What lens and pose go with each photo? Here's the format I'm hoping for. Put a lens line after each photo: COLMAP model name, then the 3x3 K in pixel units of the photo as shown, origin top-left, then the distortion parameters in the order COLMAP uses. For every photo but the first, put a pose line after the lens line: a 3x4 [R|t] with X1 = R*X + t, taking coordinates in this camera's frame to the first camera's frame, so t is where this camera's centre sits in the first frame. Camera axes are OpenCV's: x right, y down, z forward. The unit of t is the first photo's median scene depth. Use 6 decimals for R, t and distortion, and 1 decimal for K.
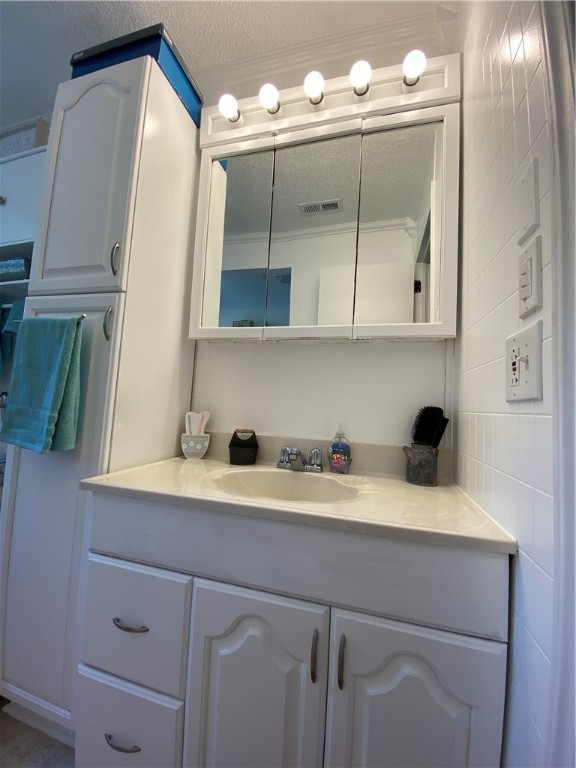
lens RADIAL K [[308.0, 0, 288.0], [0, 308.0, 384.0], [0, 0, 1]] dist [0.016925, -0.016597]
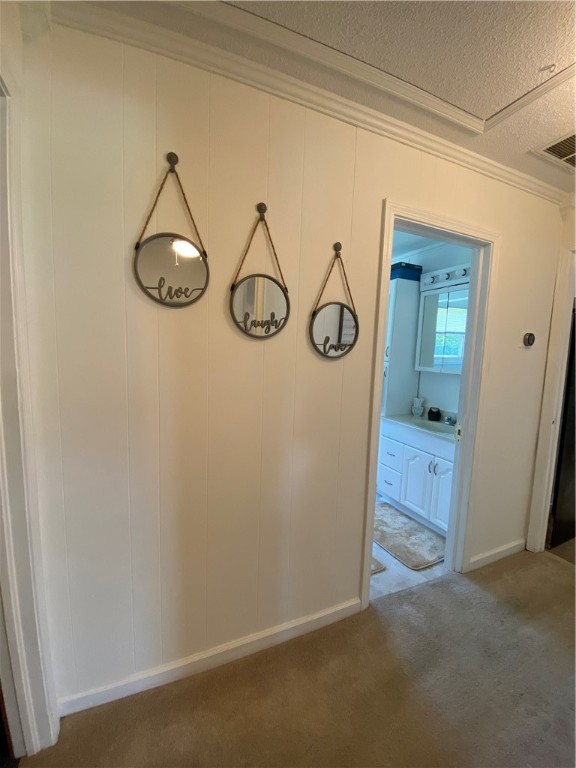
lens RADIAL K [[308.0, 0, 288.0], [0, 308.0, 384.0], [0, 0, 1]] dist [0.016925, -0.016597]
pose [[0.645031, 0.056416, -0.762071, 1.013136], [0.053153, 0.991543, 0.118393, -0.411804], [0.762306, -0.116873, 0.636577, -1.530386]]
